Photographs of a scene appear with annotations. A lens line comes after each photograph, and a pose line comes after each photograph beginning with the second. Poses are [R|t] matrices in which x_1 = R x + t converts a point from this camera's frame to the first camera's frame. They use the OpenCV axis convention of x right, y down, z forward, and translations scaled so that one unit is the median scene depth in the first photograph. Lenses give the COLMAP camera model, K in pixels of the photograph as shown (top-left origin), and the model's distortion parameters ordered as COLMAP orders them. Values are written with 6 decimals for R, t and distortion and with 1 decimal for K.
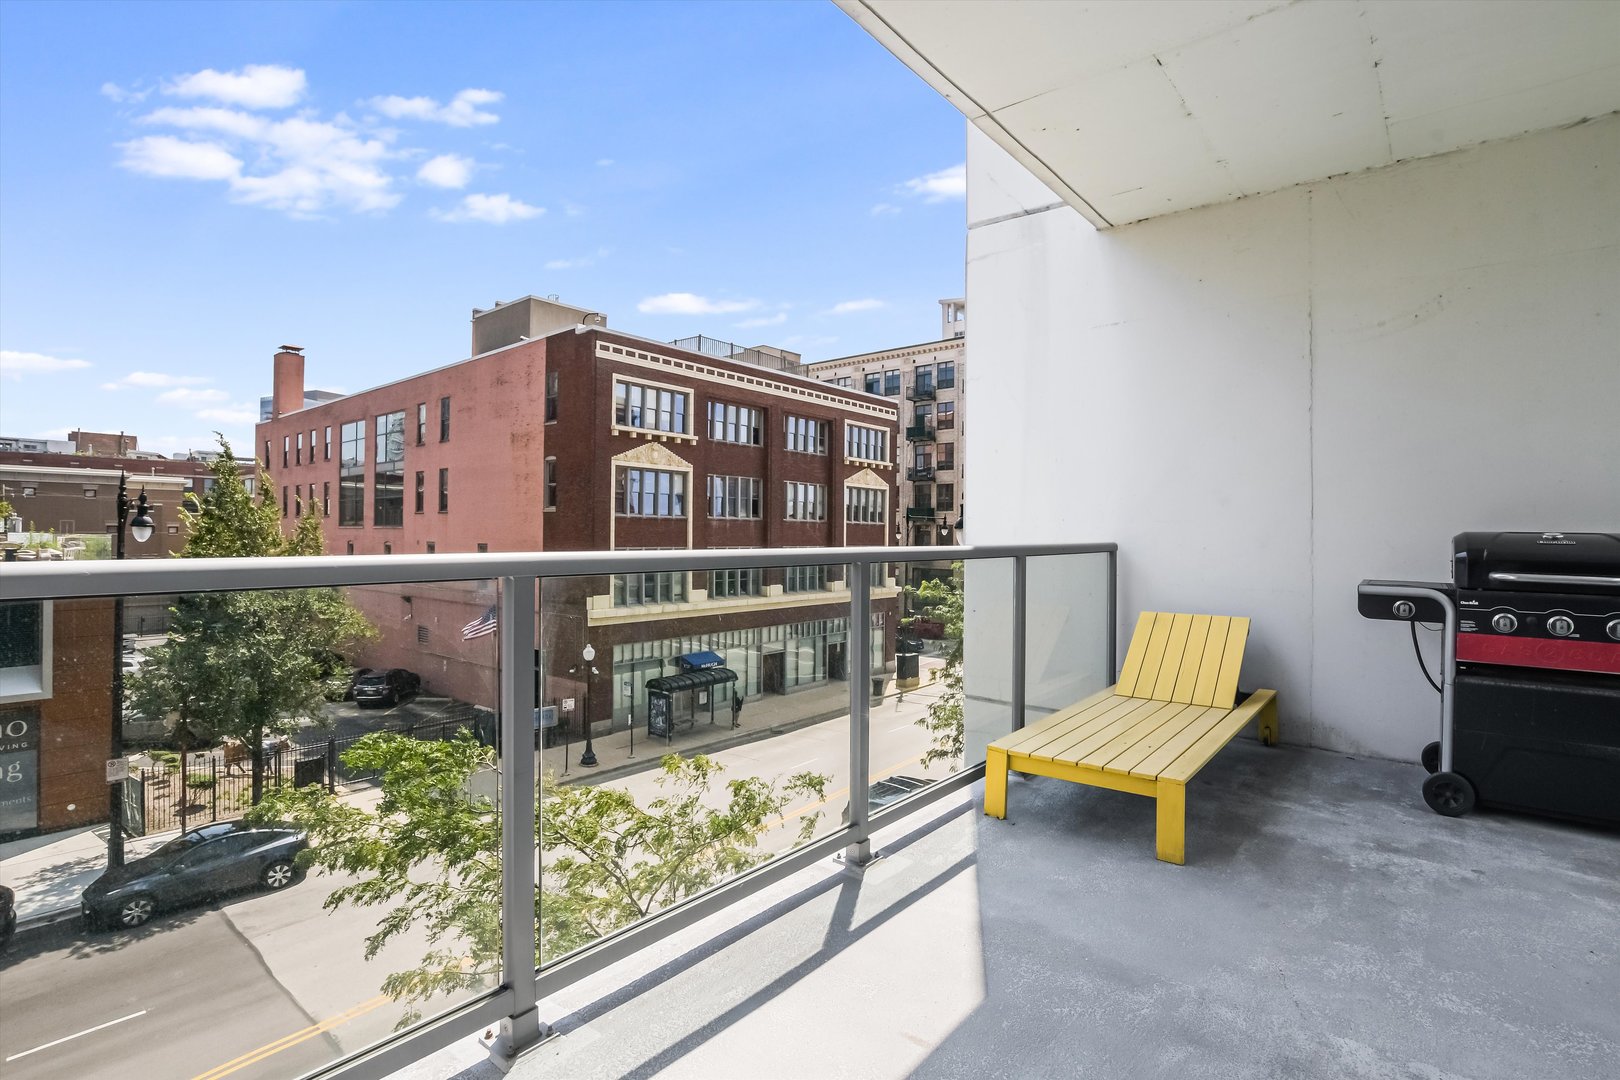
lens RADIAL K [[765.6, 0, 793.7], [0, 765.6, 536.6], [0, 0, 1]] dist [-0.016558, 0.001185]
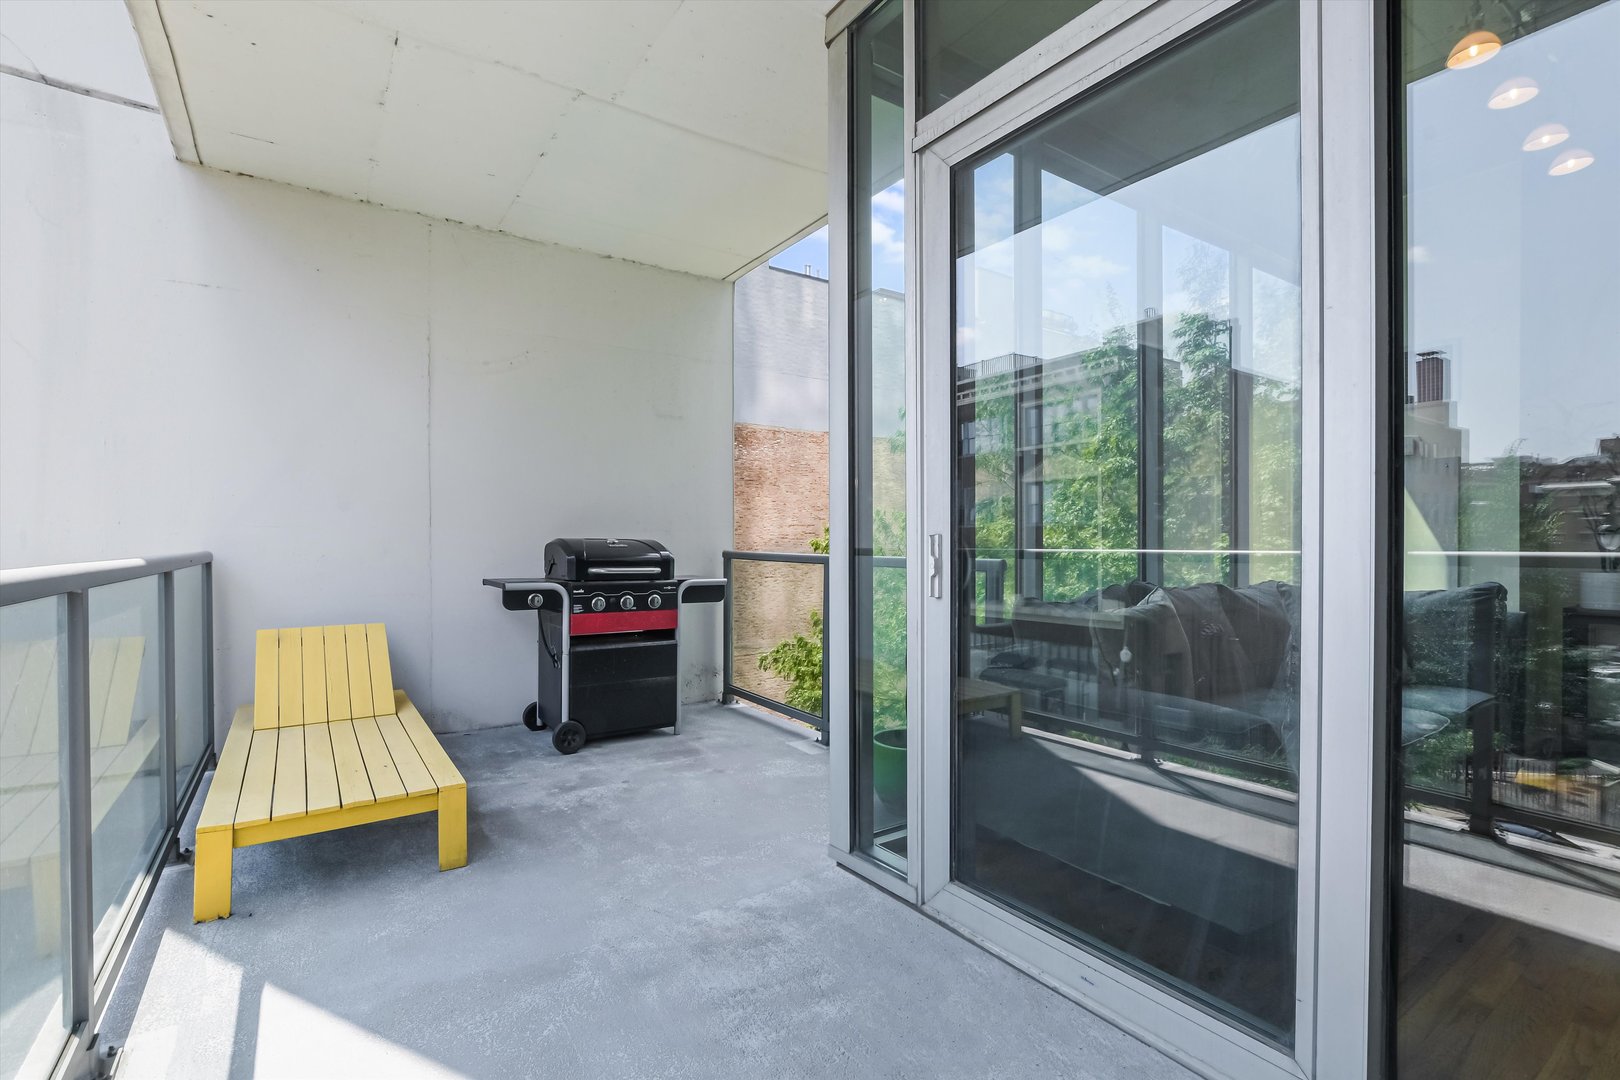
lens RADIAL K [[748.0, 0, 806.2], [0, 748.0, 555.4], [0, 0, 1]] dist [-0.011289, 0.001148]
pose [[0.279889, -0.020505, 0.959813, -0.270117], [0.005425, 0.999790, 0.019777, -0.000305], [-0.960017, -0.000329, 0.279941, 0.246992]]
